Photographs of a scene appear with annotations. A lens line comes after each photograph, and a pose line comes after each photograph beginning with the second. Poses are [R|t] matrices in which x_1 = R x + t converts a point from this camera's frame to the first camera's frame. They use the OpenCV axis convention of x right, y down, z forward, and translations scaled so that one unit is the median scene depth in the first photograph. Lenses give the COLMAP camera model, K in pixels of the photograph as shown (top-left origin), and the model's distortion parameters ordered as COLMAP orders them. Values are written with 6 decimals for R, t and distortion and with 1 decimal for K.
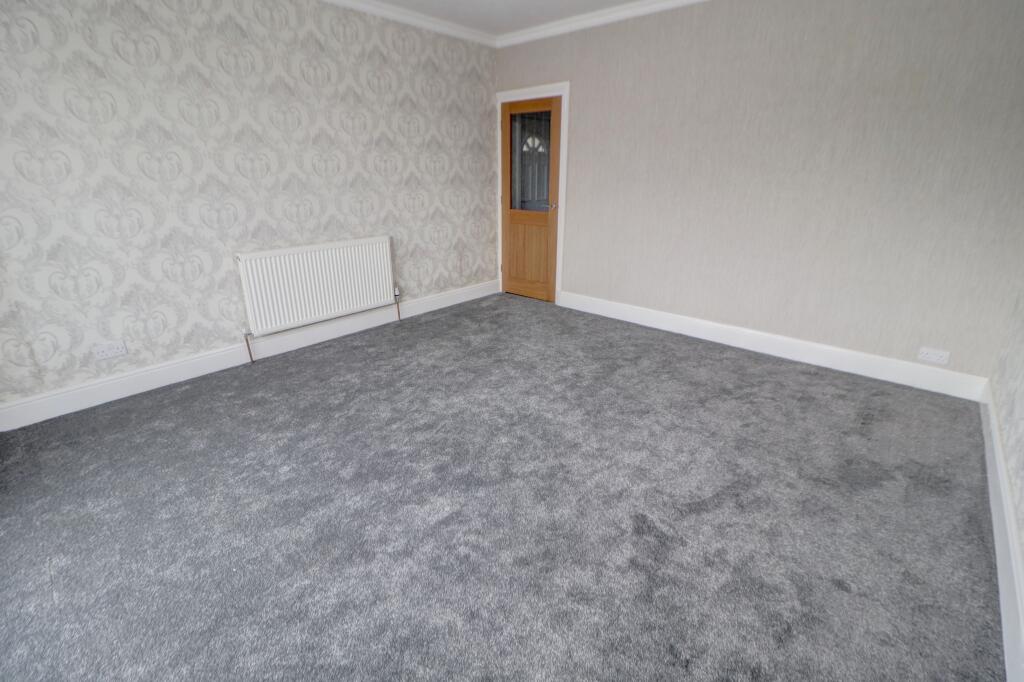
lens RADIAL K [[475.8, 0, 523.4], [0, 475.8, 326.5], [0, 0, 1]] dist [-0.002402, -0.014758]
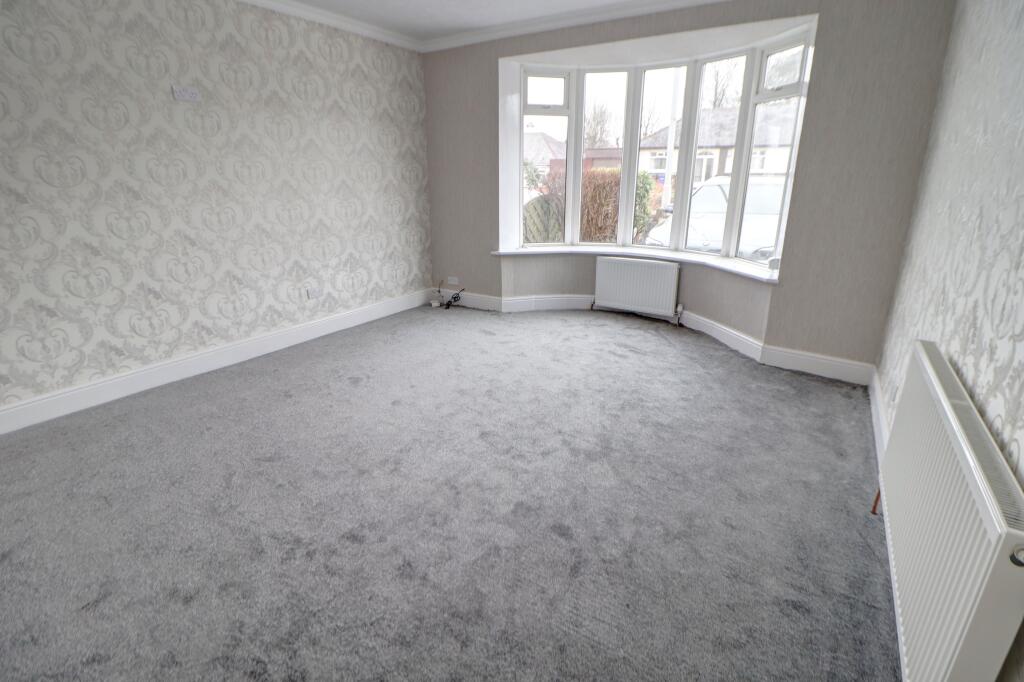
lens RADIAL K [[475.8, 0, 523.4], [0, 475.8, 326.5], [0, 0, 1]] dist [-0.002402, -0.014758]
pose [[0.989601, -0.032129, 0.140207, -0.117978], [0.034576, 0.999289, -0.015055, 0.043833], [-0.139623, 0.019747, 0.990008, -0.133605]]
